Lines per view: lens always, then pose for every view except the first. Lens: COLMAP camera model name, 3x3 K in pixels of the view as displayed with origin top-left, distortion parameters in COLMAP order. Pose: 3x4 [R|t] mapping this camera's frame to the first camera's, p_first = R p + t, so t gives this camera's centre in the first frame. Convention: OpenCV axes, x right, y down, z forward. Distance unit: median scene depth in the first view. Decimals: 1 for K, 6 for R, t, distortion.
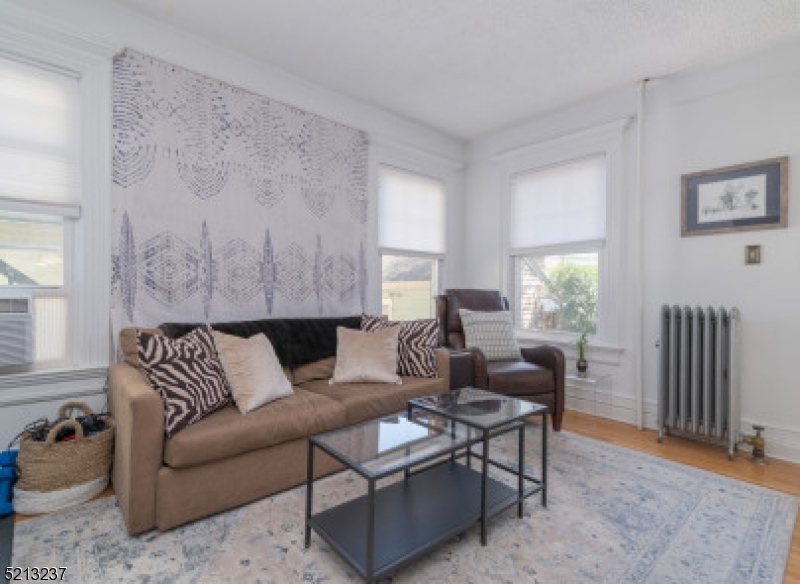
lens RADIAL K [[378.0, 0, 407.1], [0, 378.0, 292.1], [0, 0, 1]] dist [0.000386, 0.000097]
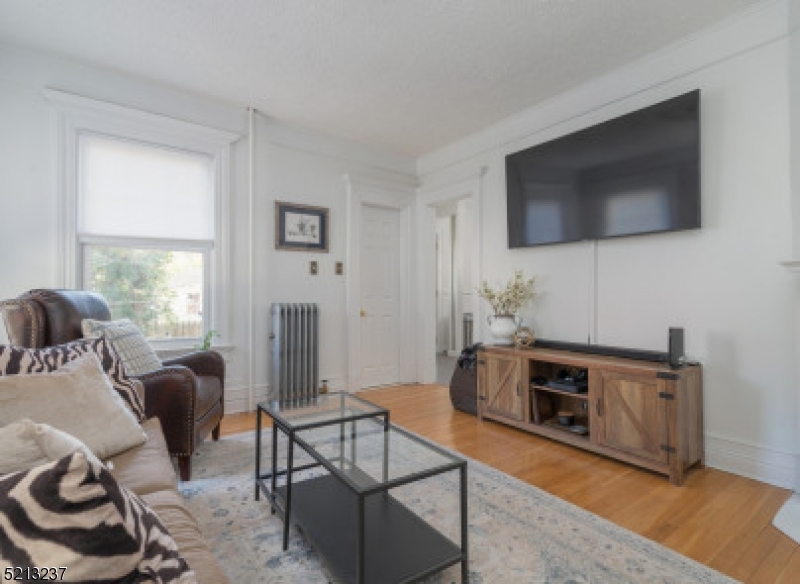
lens RADIAL K [[378.0, 0, 407.1], [0, 378.0, 292.1], [0, 0, 1]] dist [0.000386, 0.000097]
pose [[0.125059, -0.001781, 0.992148, -0.512401], [0.006910, 0.999976, 0.000924, -0.001312], [-0.992125, 0.006740, 0.125068, 0.431580]]
